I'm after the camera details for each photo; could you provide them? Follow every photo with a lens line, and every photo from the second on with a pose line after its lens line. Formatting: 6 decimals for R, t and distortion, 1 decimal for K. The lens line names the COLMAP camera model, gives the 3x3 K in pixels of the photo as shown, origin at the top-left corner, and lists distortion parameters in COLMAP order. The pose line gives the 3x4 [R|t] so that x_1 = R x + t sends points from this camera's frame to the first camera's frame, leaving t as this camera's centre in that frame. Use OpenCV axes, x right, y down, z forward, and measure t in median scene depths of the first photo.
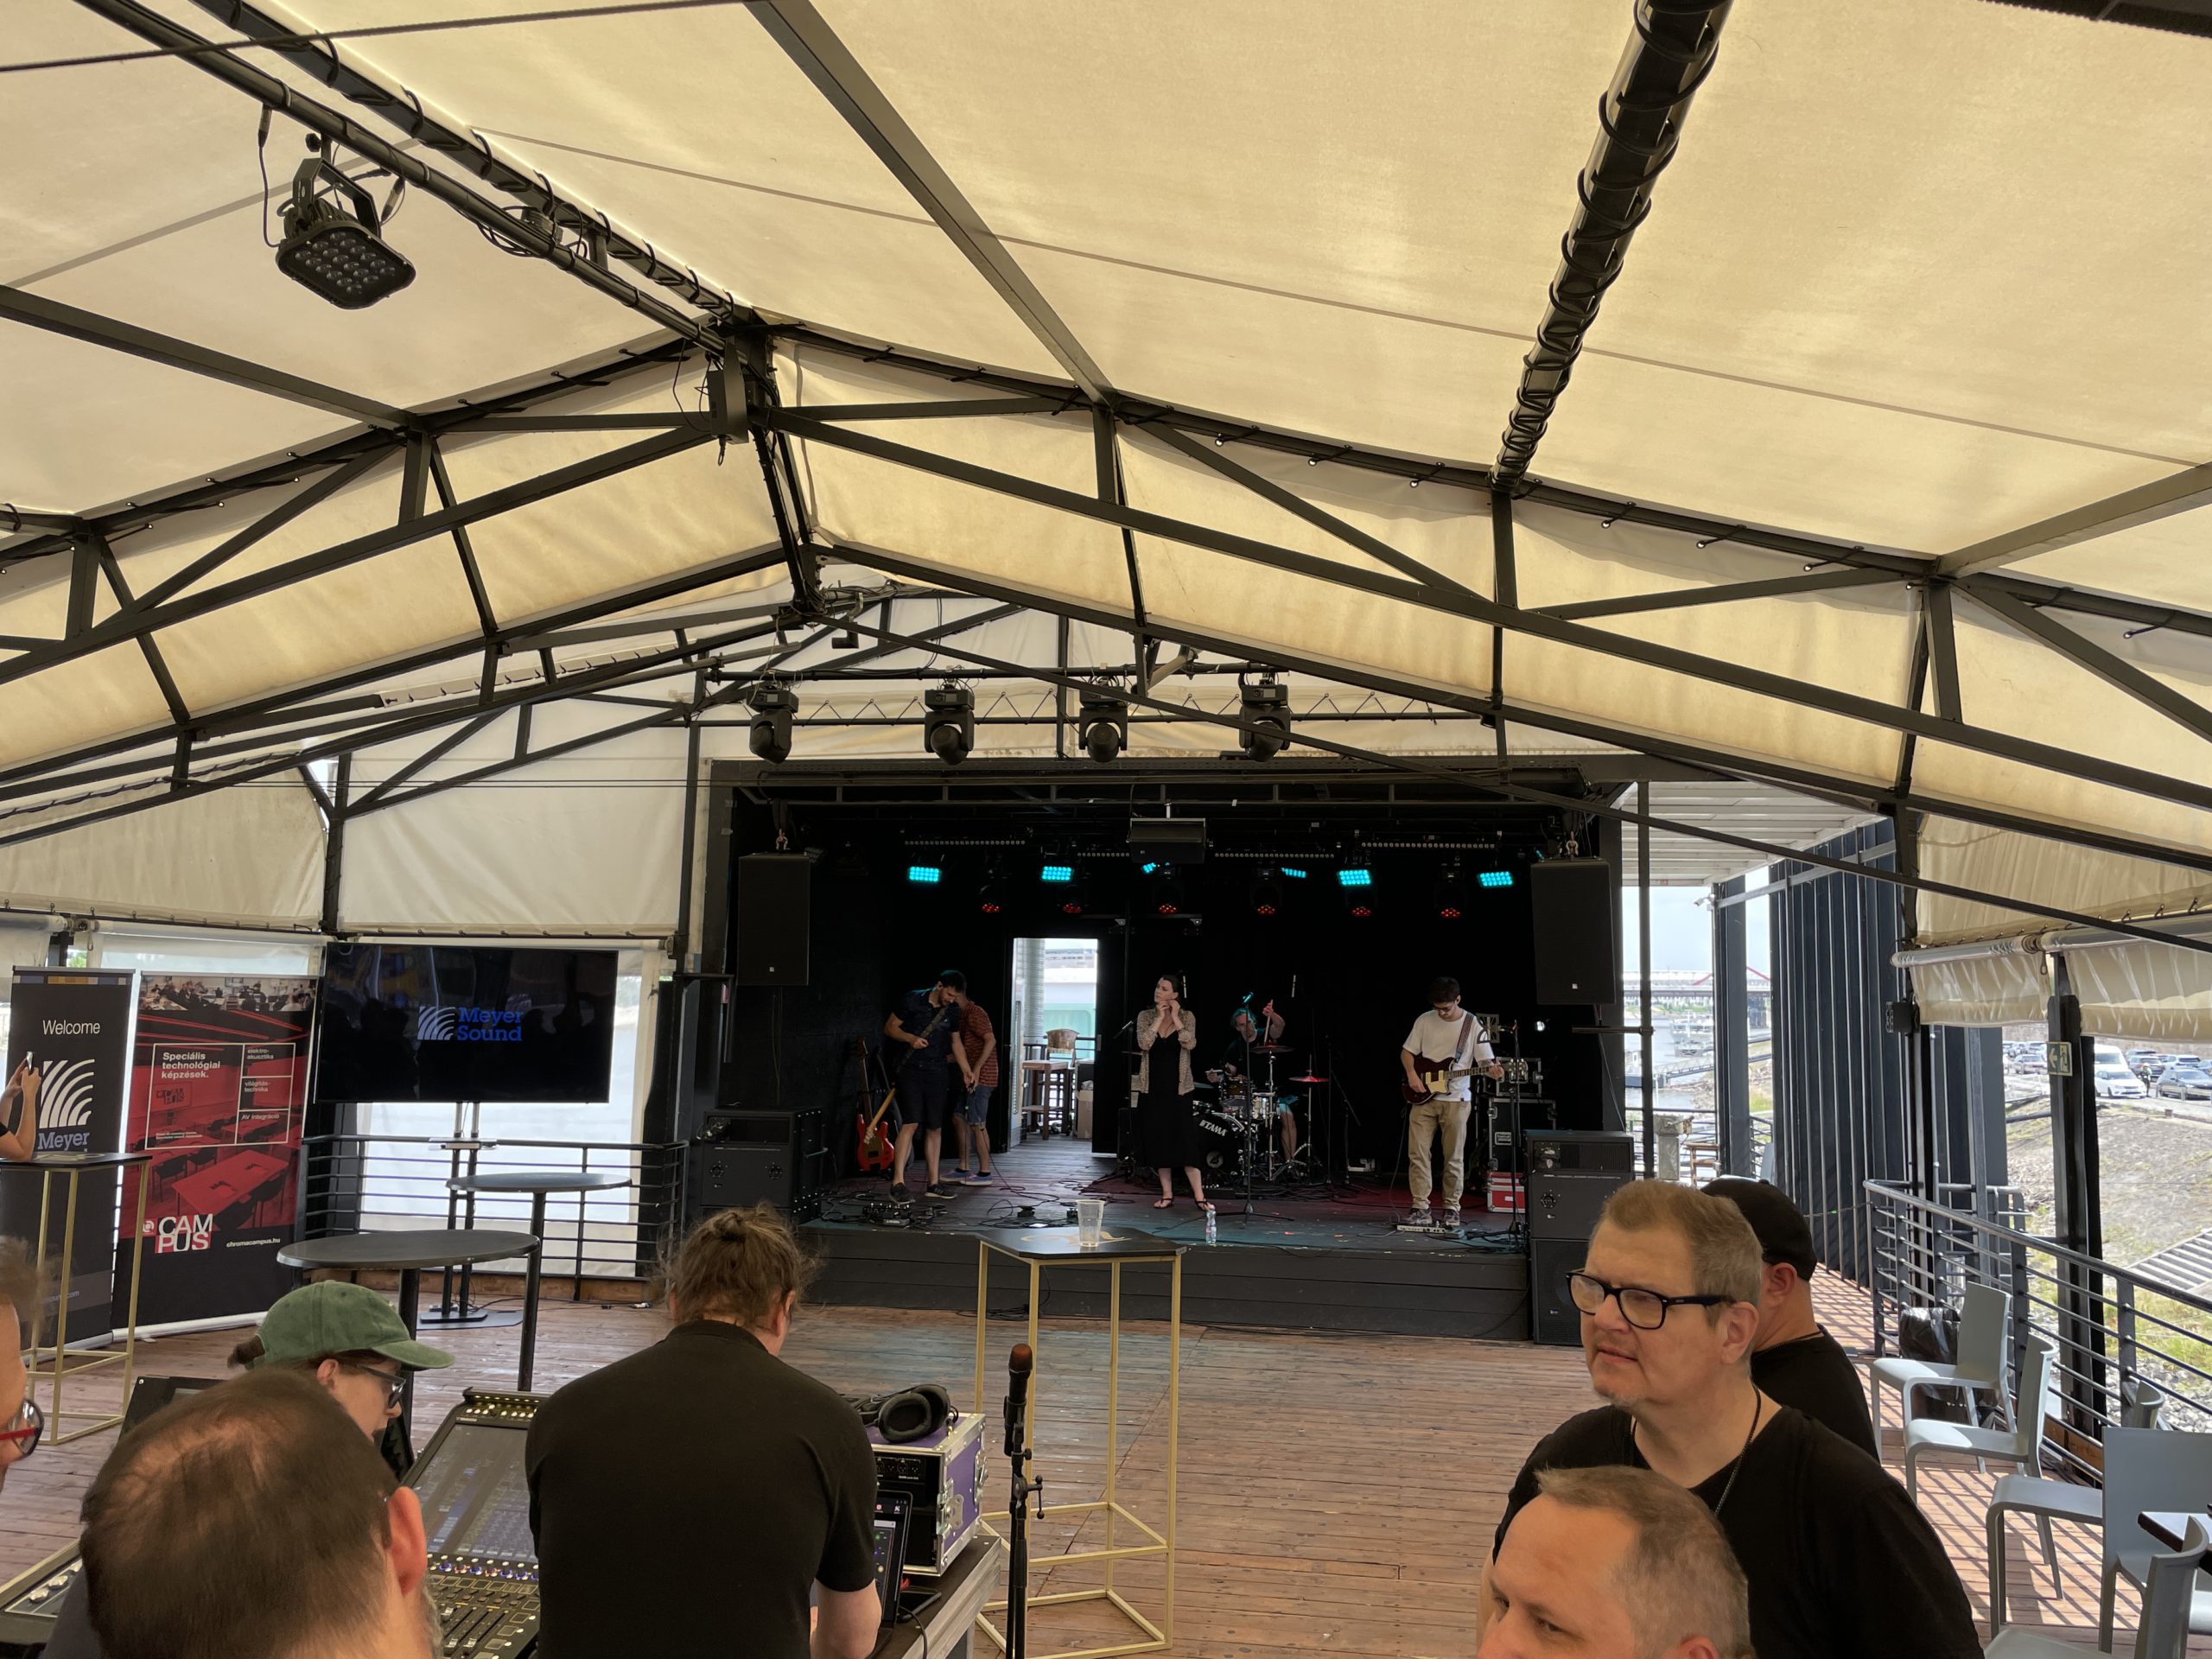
lens RADIAL K [[1620.3, 0, 1106.0], [0, 1620.3, 829.5], [0, 0, 1]] dist [0.019625, 0.001051]
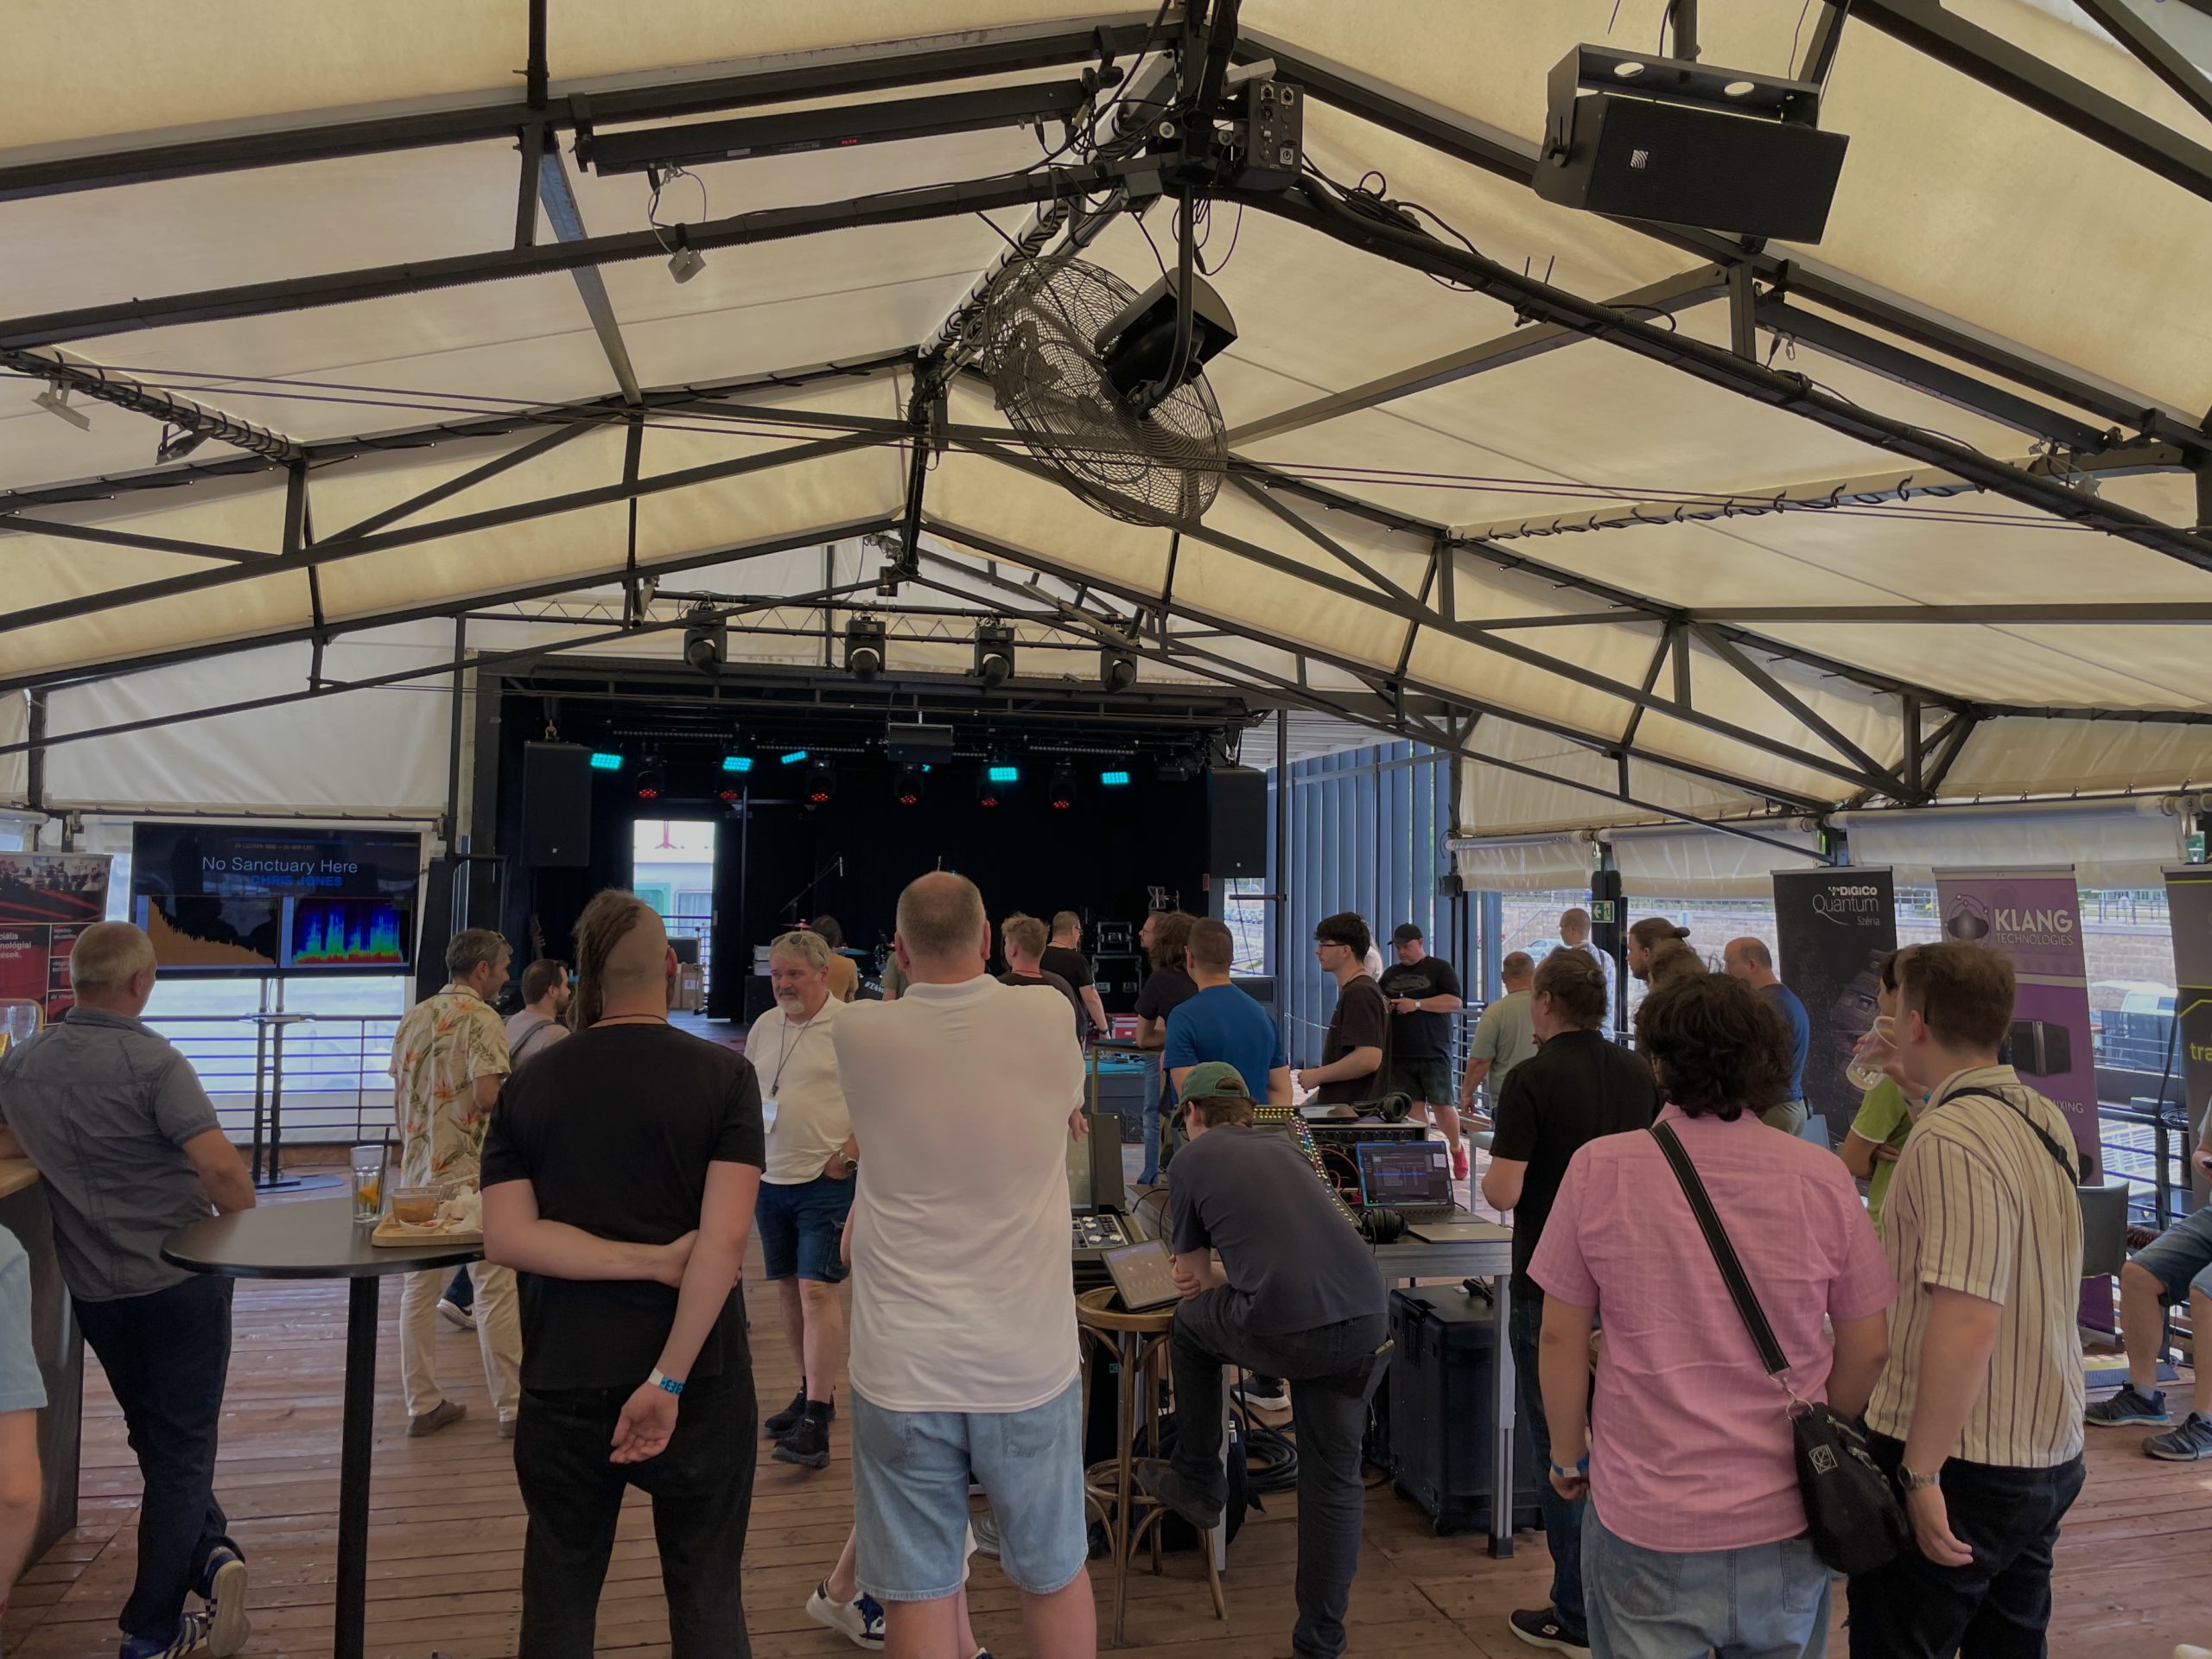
lens RADIAL K [[1620.3, 0, 1106.0], [0, 1620.3, 829.5], [0, 0, 1]] dist [0.019625, 0.001051]
pose [[0.920464, 0.008309, 0.390740, -0.313800], [-0.036708, 0.997192, 0.065267, -0.012636], [-0.389100, -0.074419, 0.918184, -0.145161]]
